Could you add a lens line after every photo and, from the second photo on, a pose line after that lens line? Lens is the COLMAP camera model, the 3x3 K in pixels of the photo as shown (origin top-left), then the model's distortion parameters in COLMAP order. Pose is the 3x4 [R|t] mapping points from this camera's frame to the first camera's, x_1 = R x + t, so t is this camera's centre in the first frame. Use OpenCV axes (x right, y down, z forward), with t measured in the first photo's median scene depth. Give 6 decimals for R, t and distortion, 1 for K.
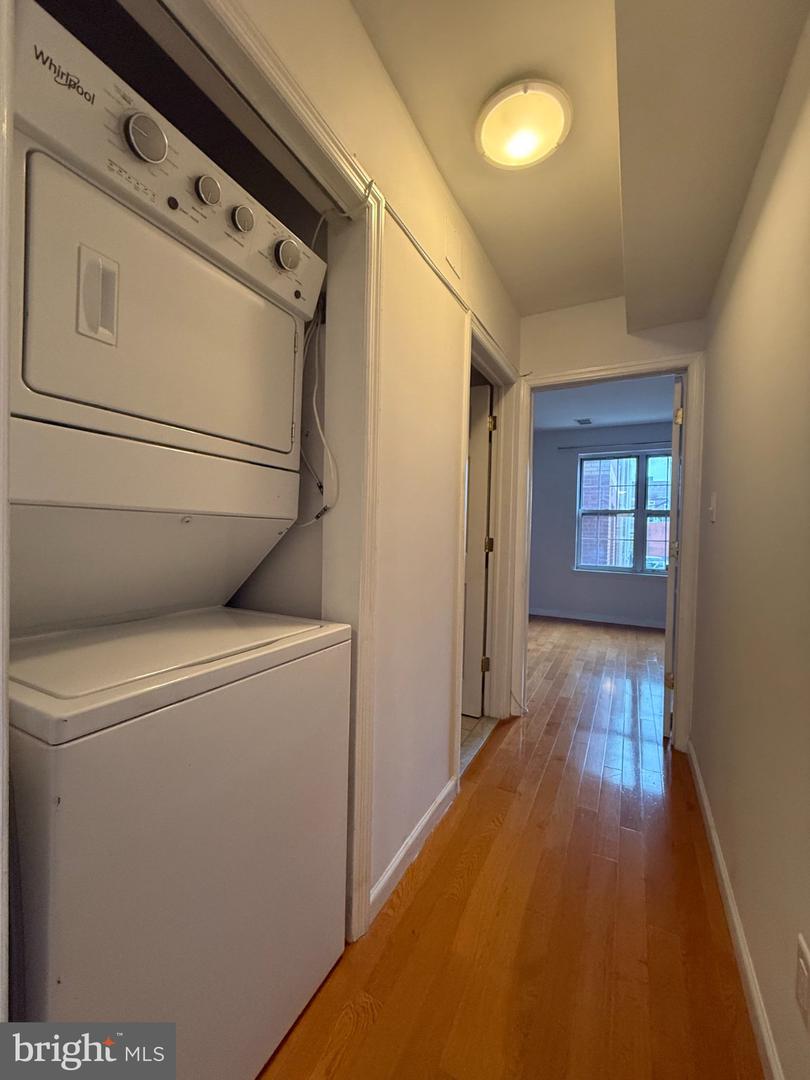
lens RADIAL K [[429.9, 0, 404.1], [0, 429.9, 532.7], [0, 0, 1]] dist [0.000601, -0.000773]
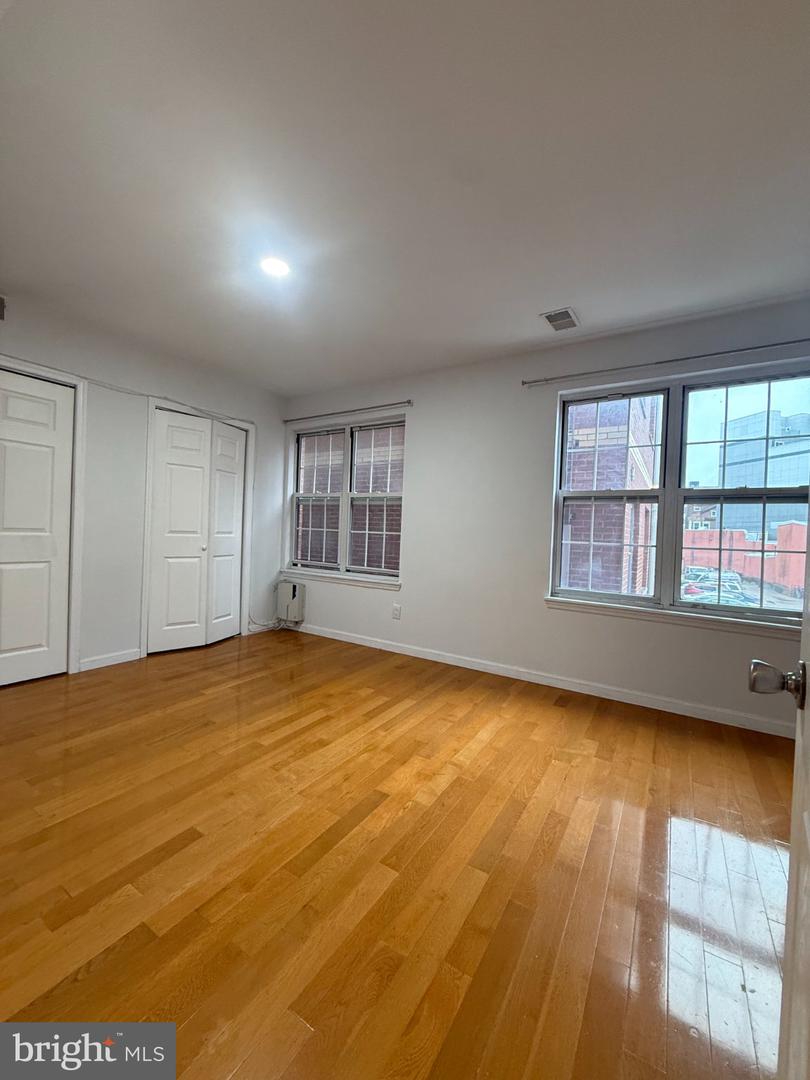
lens RADIAL K [[429.9, 0, 406.2], [0, 429.9, 538.3], [0, 0, 1]] dist [0.000601, -0.000773]
pose [[0.997481, 0.010882, -0.070090, 0.262056], [-0.010844, 0.999941, 0.000924, 0.011109], [0.070096, -0.000161, 0.997540, 0.447449]]
